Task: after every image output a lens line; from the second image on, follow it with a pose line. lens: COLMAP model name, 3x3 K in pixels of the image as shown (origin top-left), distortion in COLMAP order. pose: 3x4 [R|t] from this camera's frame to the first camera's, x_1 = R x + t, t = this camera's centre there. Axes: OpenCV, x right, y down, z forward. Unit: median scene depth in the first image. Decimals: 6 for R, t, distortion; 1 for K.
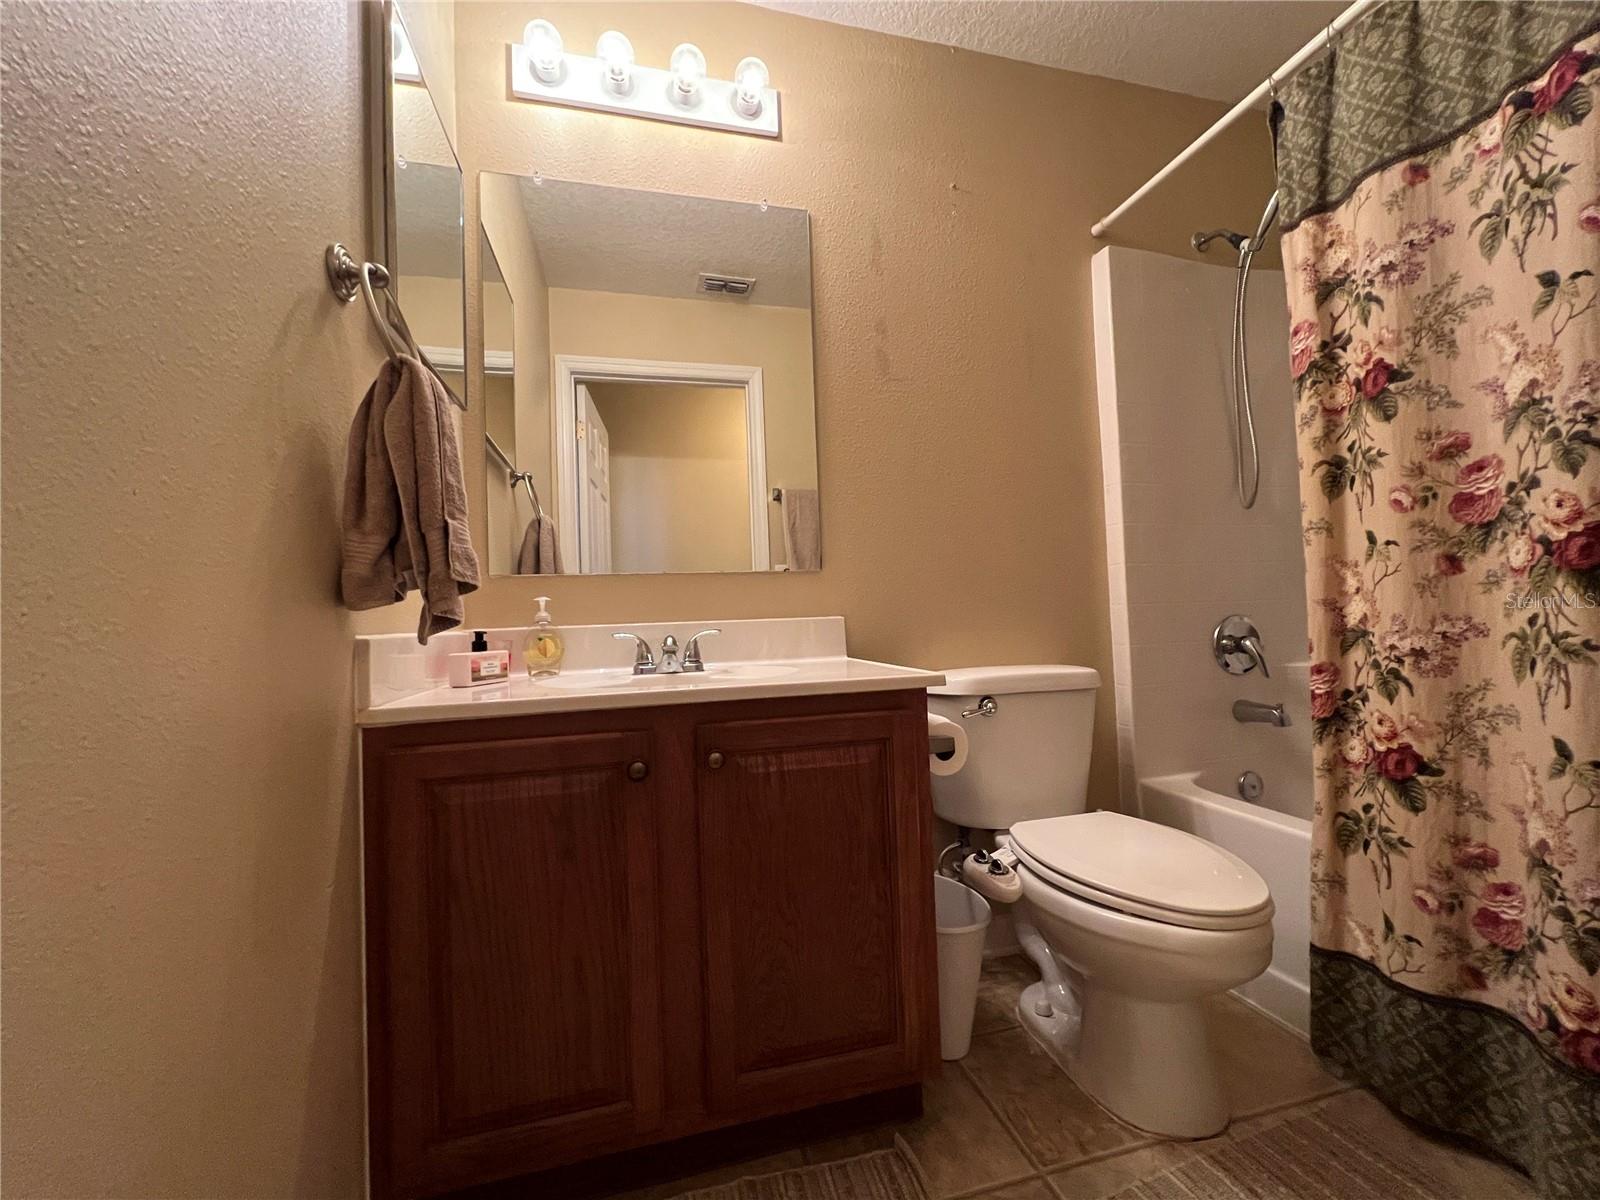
lens RADIAL K [[642.1, 0, 802.6], [0, 642.1, 602.3], [0, 0, 1]] dist [-0.000858, 0.000304]
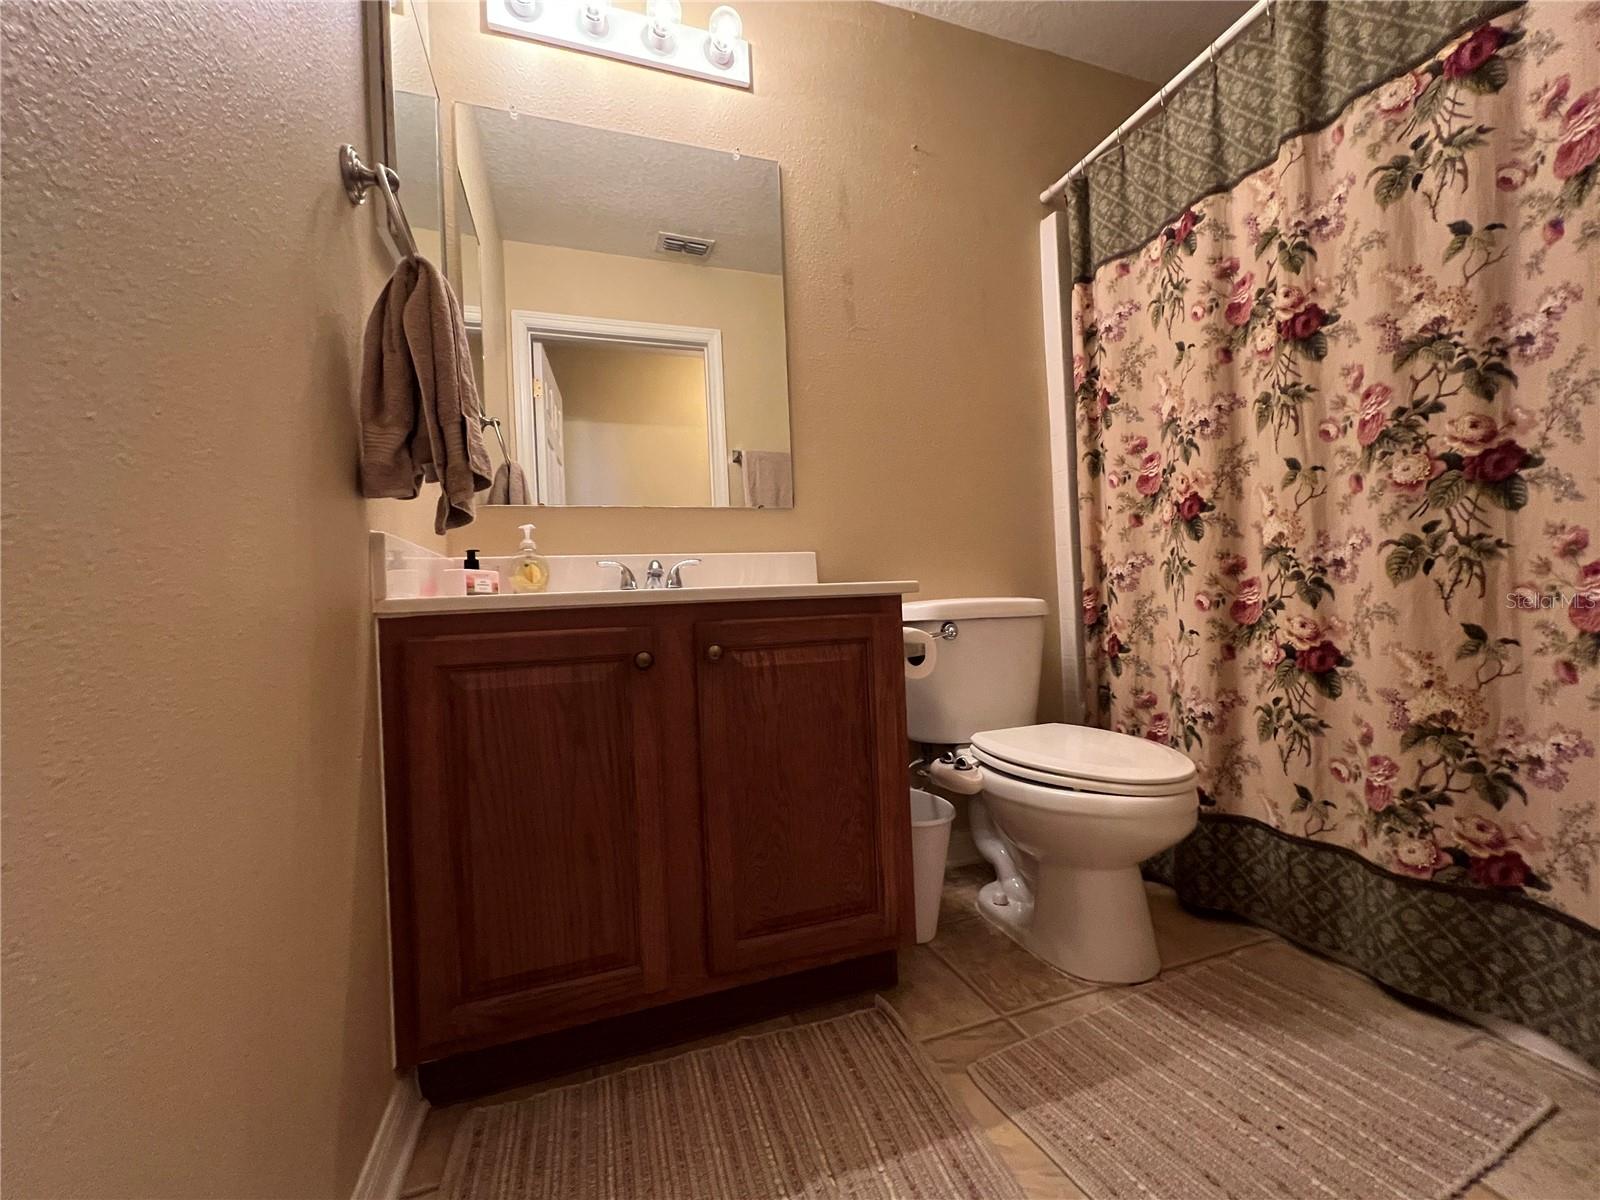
lens RADIAL K [[642.1, 0, 802.6], [0, 642.1, 602.3], [0, 0, 1]] dist [-0.000858, 0.000304]
pose [[0.996337, -0.007779, 0.085163, -0.065602], [0.006055, 0.999772, 0.020482, 0.115704], [-0.085303, -0.019892, 0.996156, -0.076366]]
